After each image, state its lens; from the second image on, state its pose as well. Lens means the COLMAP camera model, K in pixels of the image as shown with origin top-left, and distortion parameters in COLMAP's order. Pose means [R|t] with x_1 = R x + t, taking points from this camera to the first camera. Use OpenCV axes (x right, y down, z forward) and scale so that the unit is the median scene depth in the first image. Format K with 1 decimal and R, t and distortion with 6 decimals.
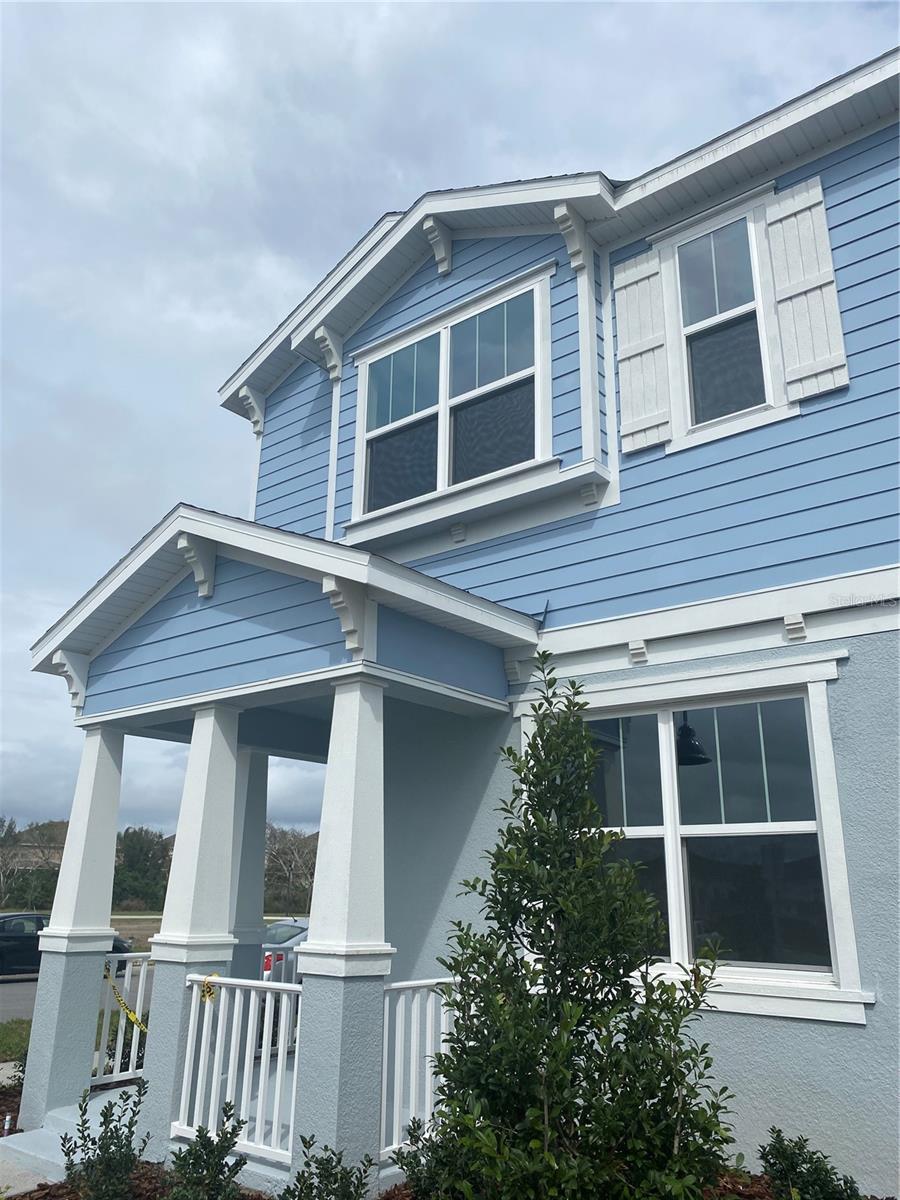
lens RADIAL K [[908.7, 0, 450.4], [0, 908.7, 599.2], [0, 0, 1]] dist [0.007457, -0.017390]
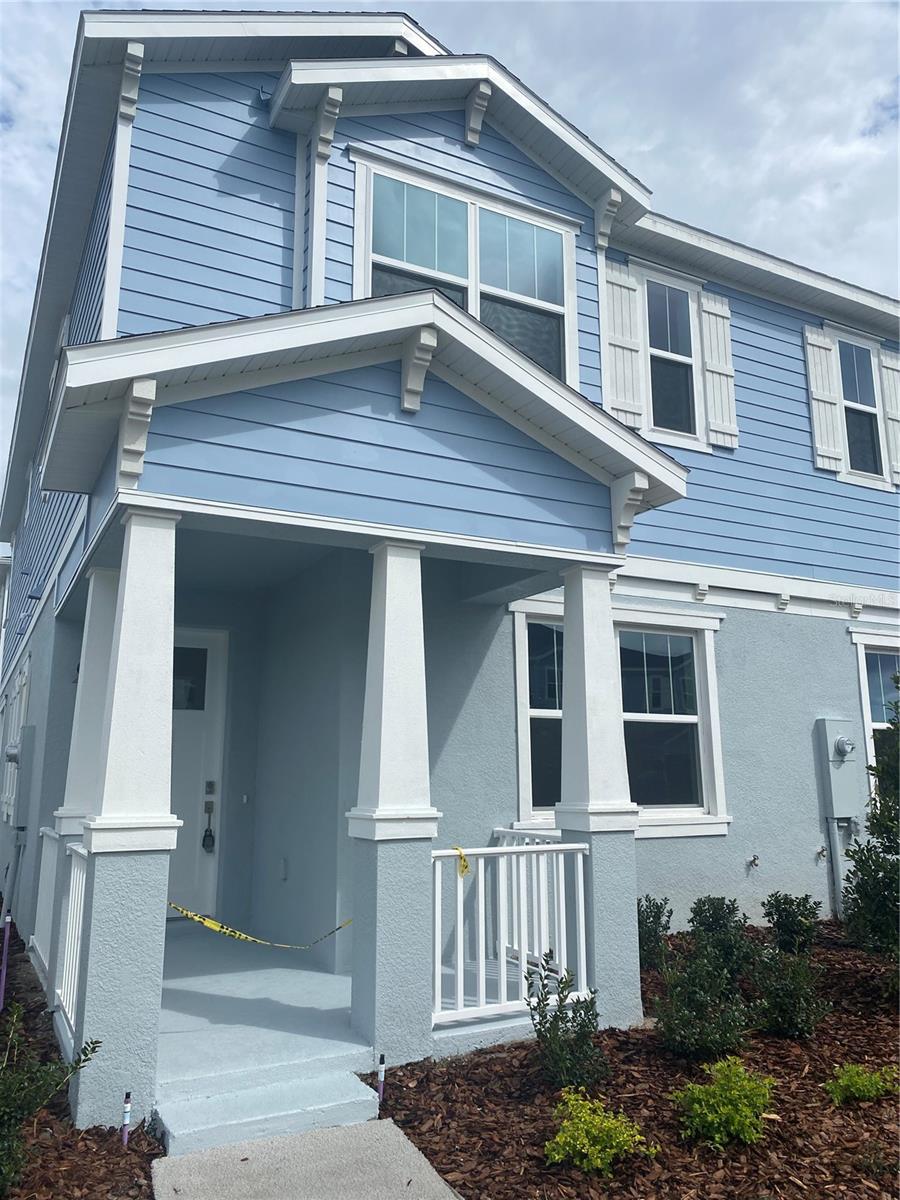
lens RADIAL K [[908.7, 0, 448.4], [0, 908.7, 597.1], [0, 0, 1]] dist [0.007457, -0.017390]
pose [[0.409106, 0.160027, 0.898345, -1.097689], [-0.278743, 0.959359, -0.043956, 0.210728], [-0.868870, -0.232425, 0.437086, 0.653496]]
